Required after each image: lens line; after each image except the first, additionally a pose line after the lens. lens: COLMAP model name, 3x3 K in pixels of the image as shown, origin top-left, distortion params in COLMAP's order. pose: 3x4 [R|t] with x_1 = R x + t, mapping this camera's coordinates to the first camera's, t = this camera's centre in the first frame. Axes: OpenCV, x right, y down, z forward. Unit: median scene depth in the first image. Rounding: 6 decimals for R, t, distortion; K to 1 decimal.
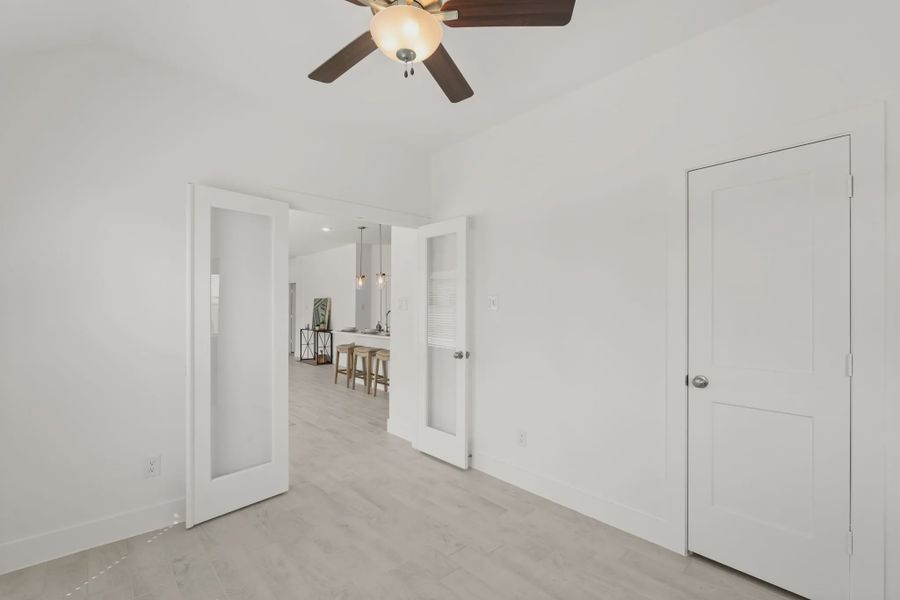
lens RADIAL K [[398.4, 0, 450.0], [0, 398.4, 300.0], [0, 0, 1]] dist [0.001034, 0.000105]
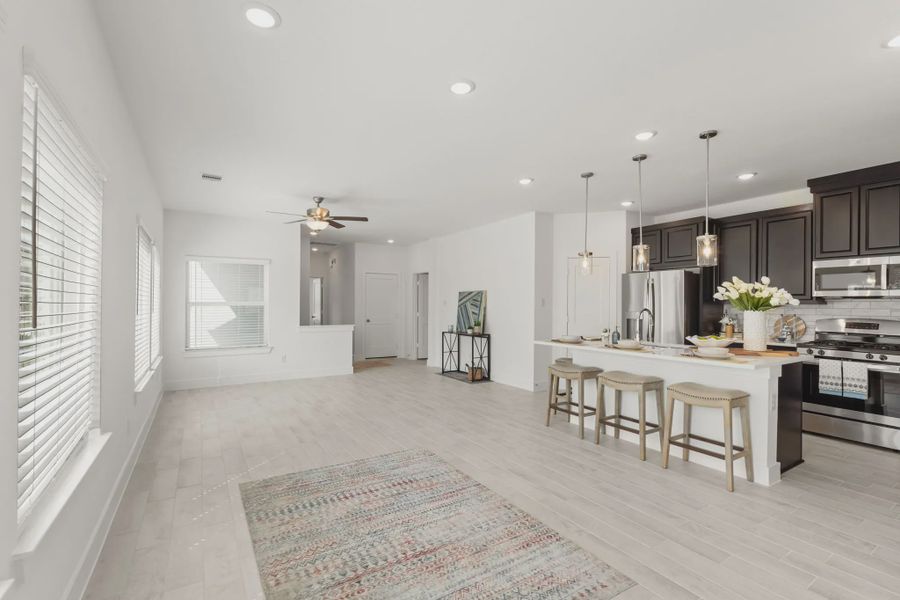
lens RADIAL K [[398.4, 0, 450.0], [0, 398.4, 300.0], [0, 0, 1]] dist [0.001034, 0.000105]
pose [[0.985851, 0.001435, -0.167619, -0.246215], [0.000212, 0.999952, 0.009804, 0.004732], [0.167625, -0.009701, 0.985803, 0.266847]]
